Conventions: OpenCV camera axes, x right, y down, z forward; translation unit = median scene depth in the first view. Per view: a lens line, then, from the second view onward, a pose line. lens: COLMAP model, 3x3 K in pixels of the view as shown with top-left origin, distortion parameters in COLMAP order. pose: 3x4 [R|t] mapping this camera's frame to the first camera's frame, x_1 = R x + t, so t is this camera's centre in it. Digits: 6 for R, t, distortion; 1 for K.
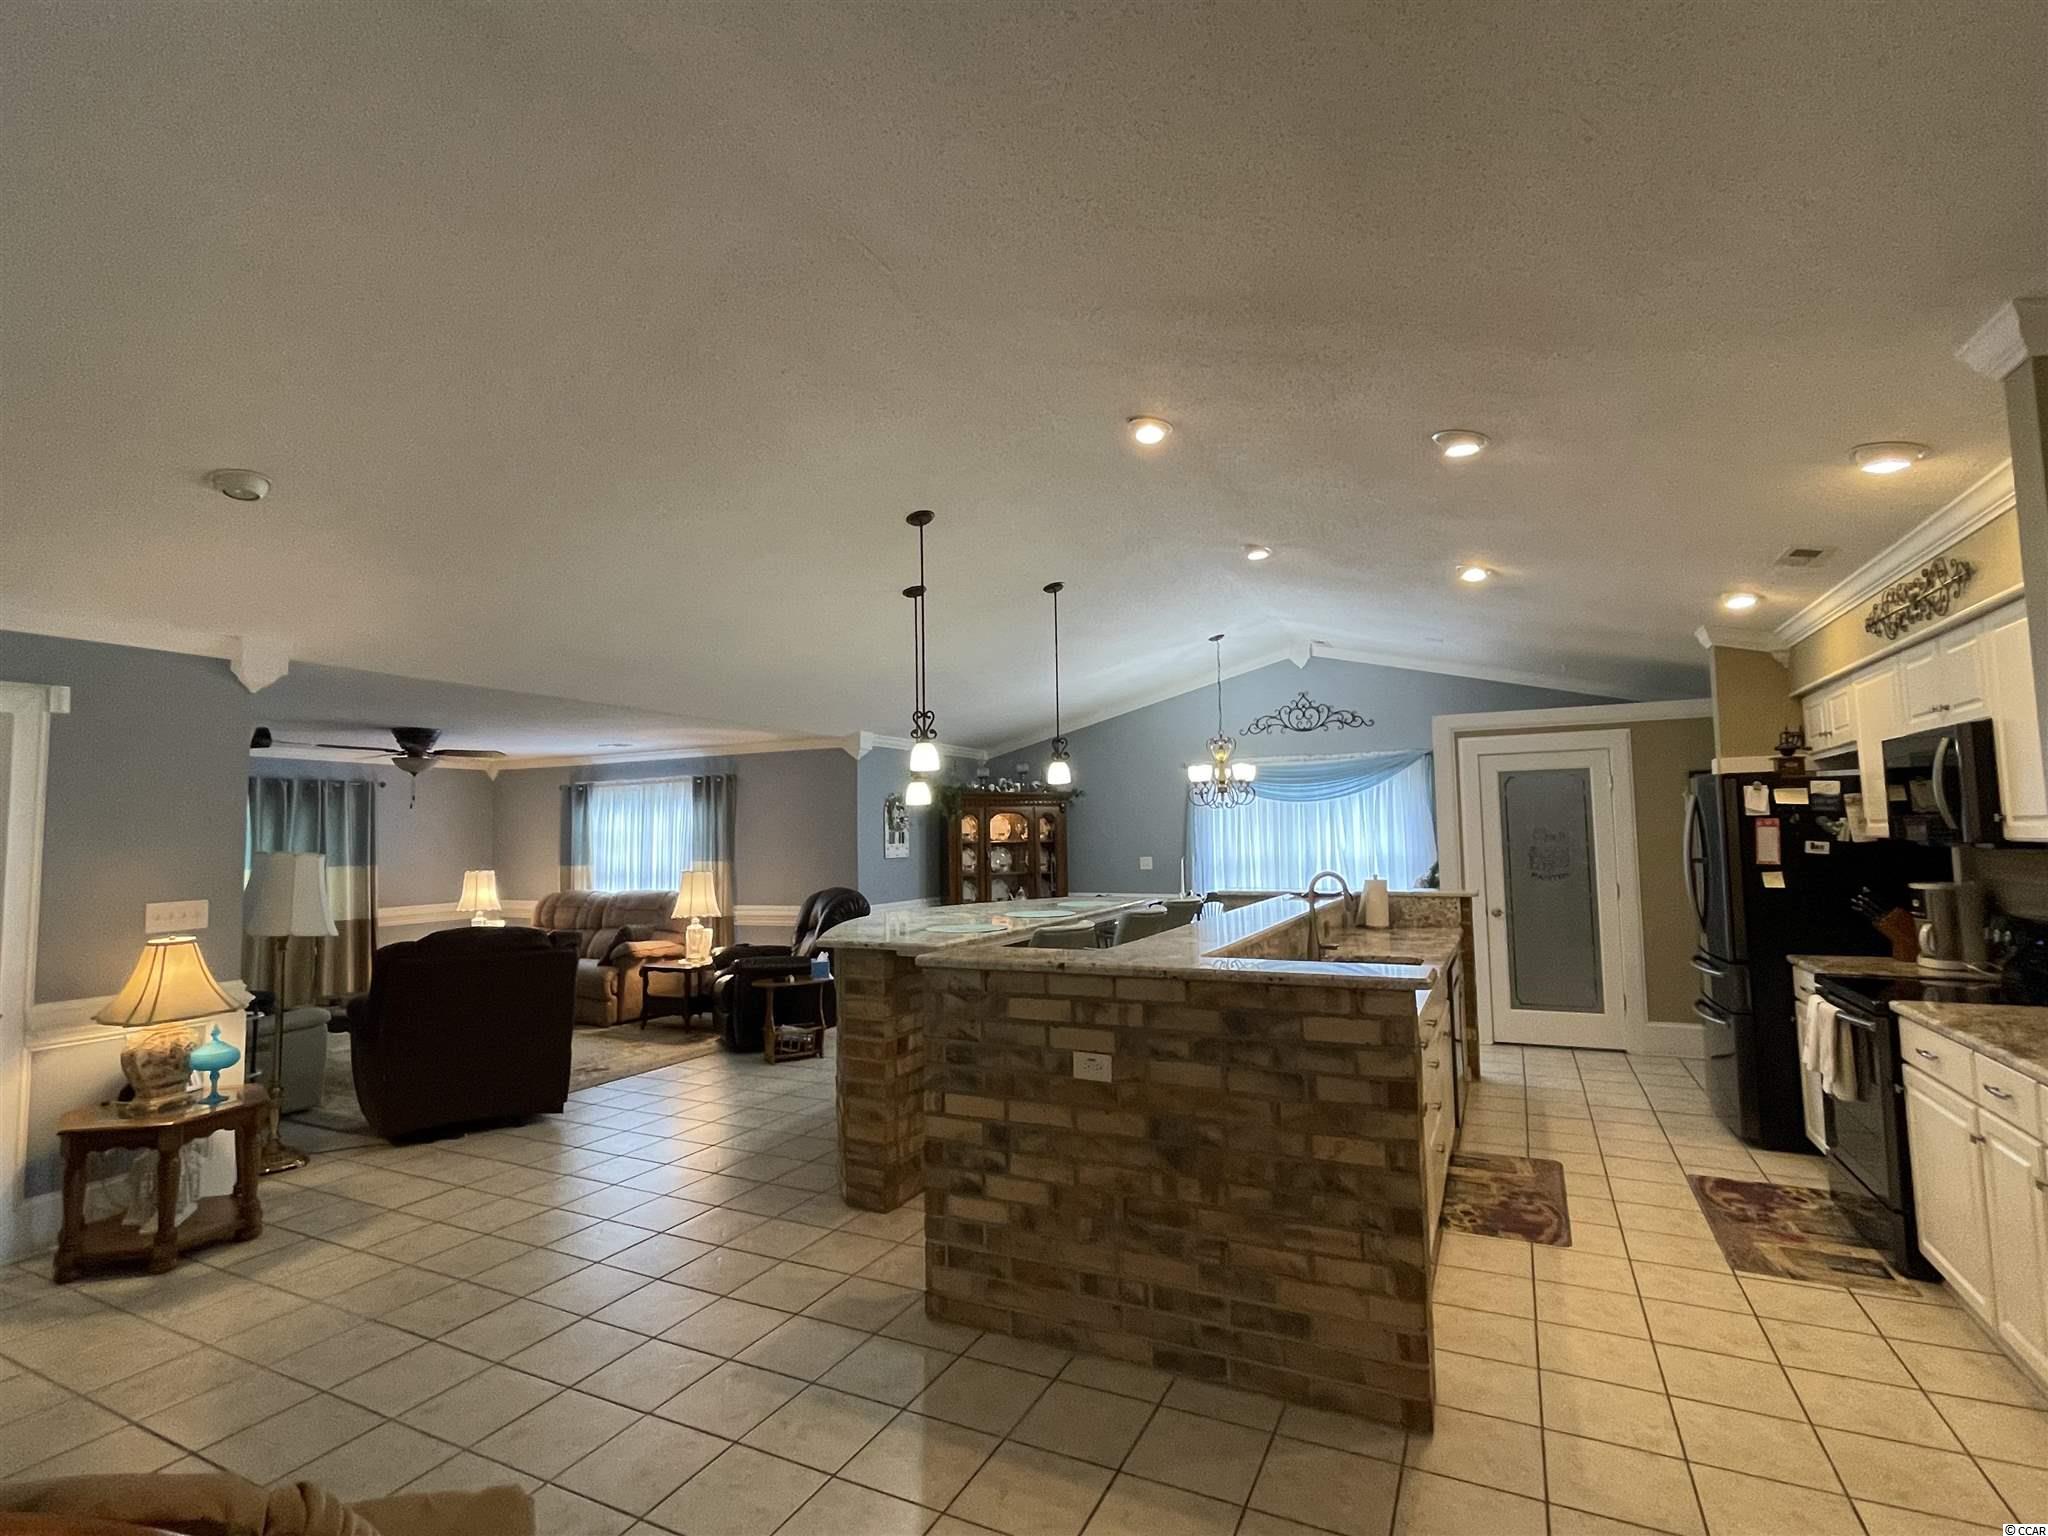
lens RADIAL K [[982.1, 0, 1016.0], [0, 982.1, 765.4], [0, 0, 1]] dist [-0.010821, 0.004182]
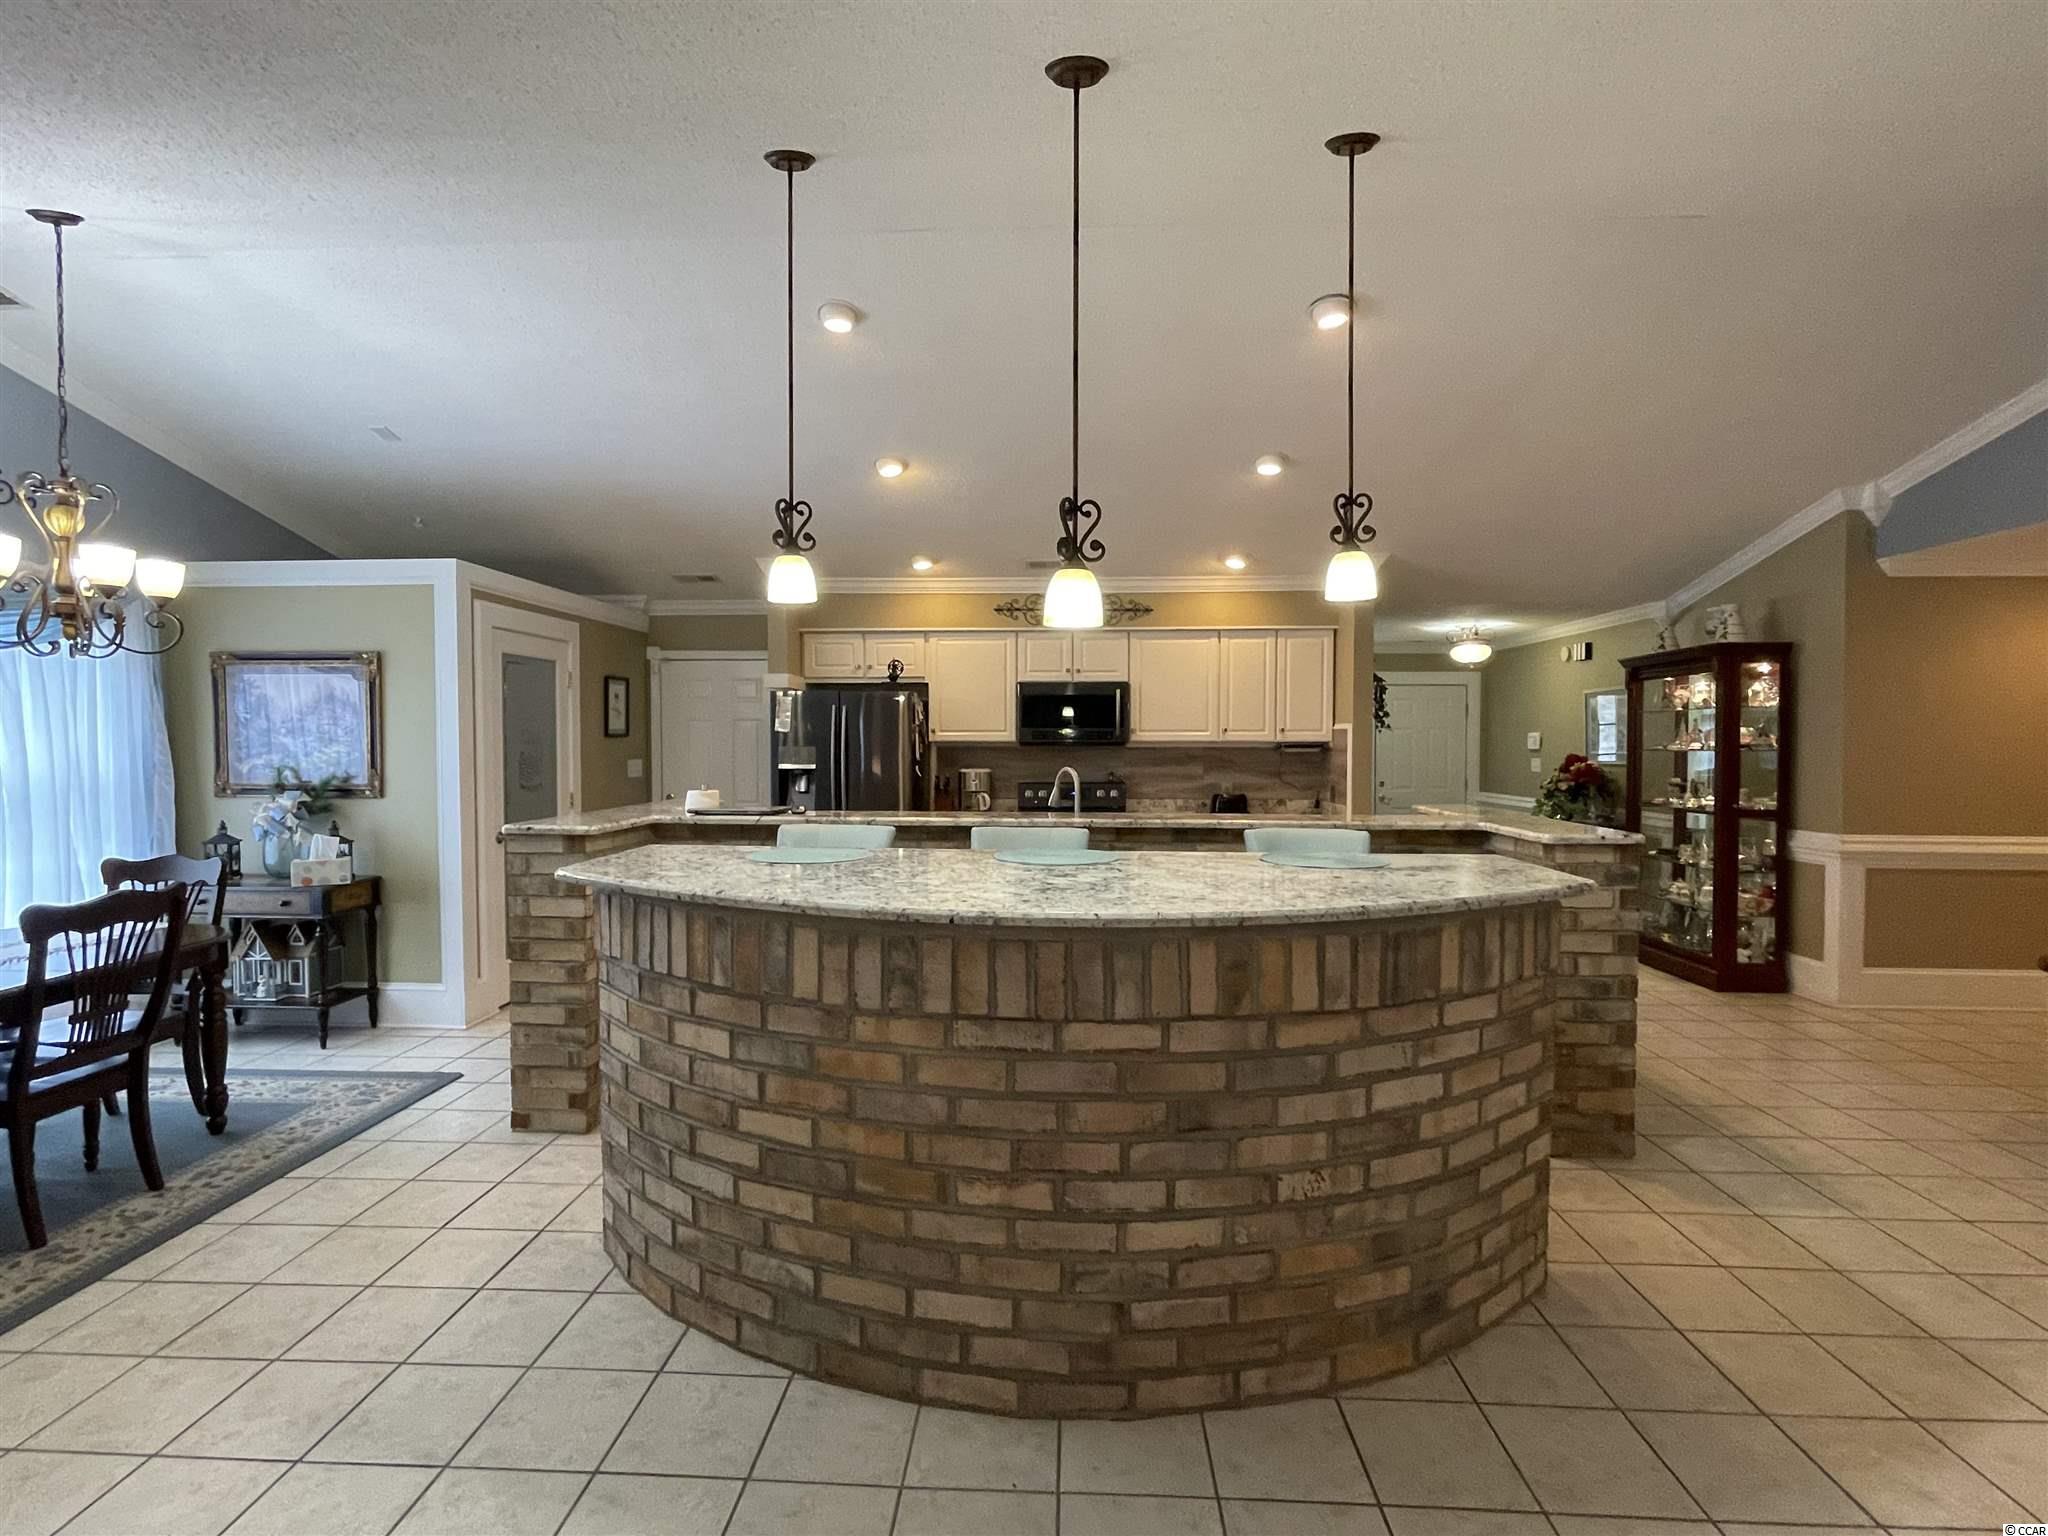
lens RADIAL K [[982.1, 0, 1021.1], [0, 982.1, 771.1], [0, 0, 1]] dist [-0.010821, 0.004182]
pose [[-0.407442, -0.011258, 0.913162, -0.313039], [-0.061642, 0.997983, -0.015200, 0.072760], [-0.911149, -0.062482, -0.407313, 0.806186]]
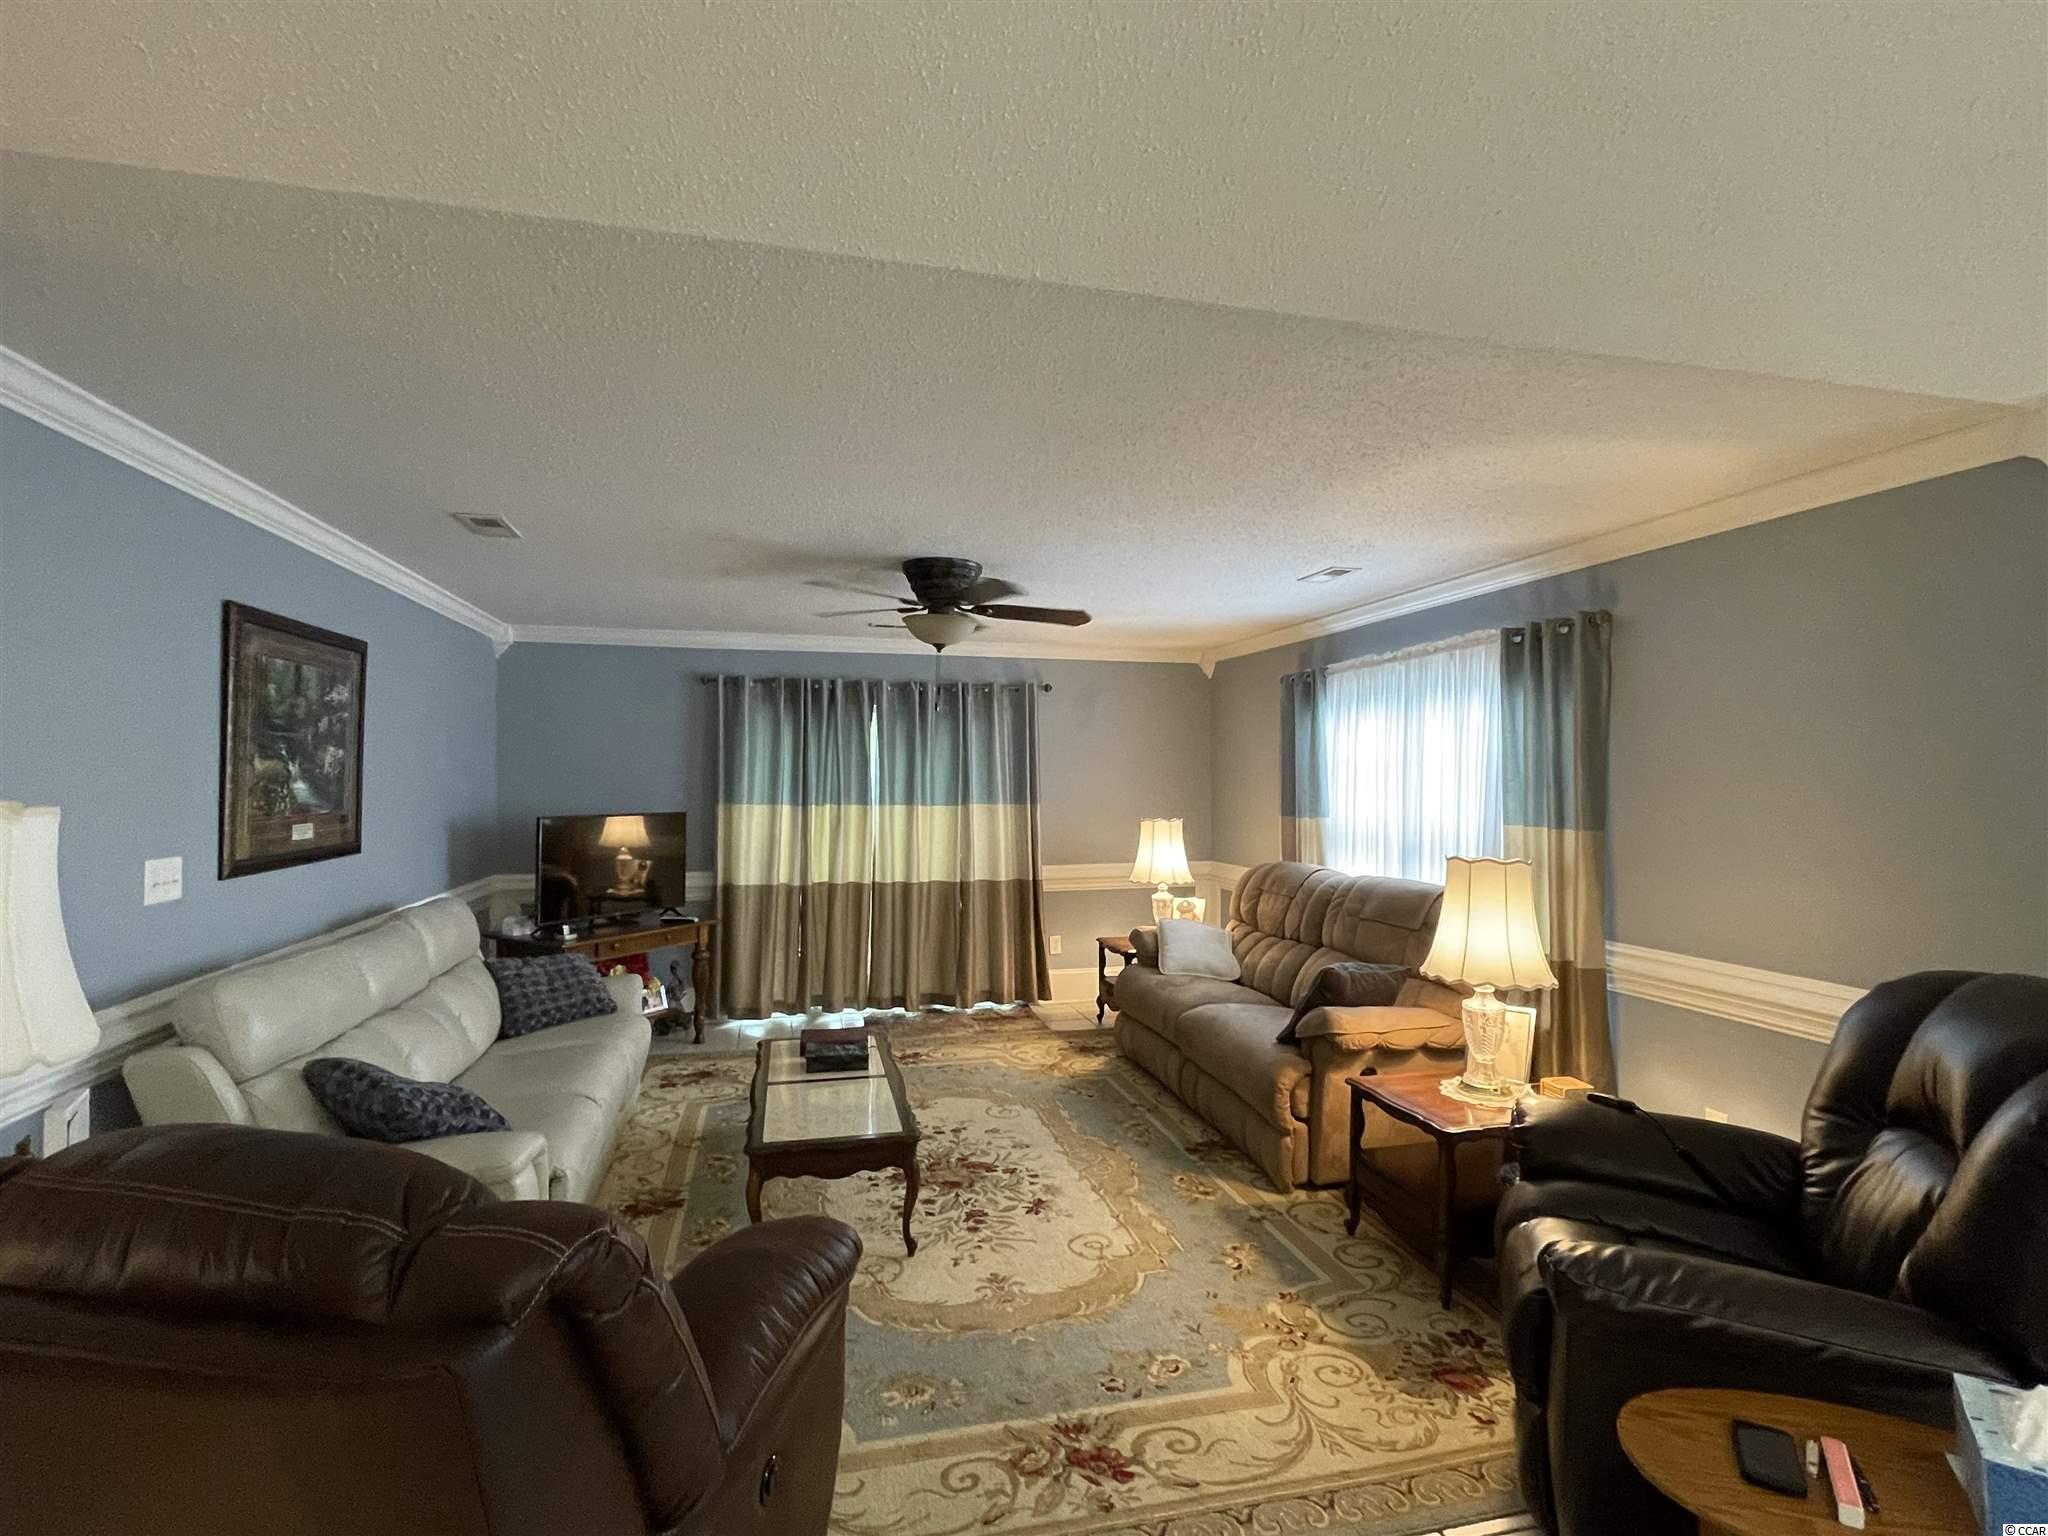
lens RADIAL K [[982.1, 0, 1026.8], [0, 982.1, 766.5], [0, 0, 1]] dist [-0.010821, 0.004182]
pose [[0.658407, 0.011786, -0.752569, -0.161753], [0.041835, 0.997759, 0.052226, 0.046370], [0.751498, -0.065869, 0.656439, 0.635493]]
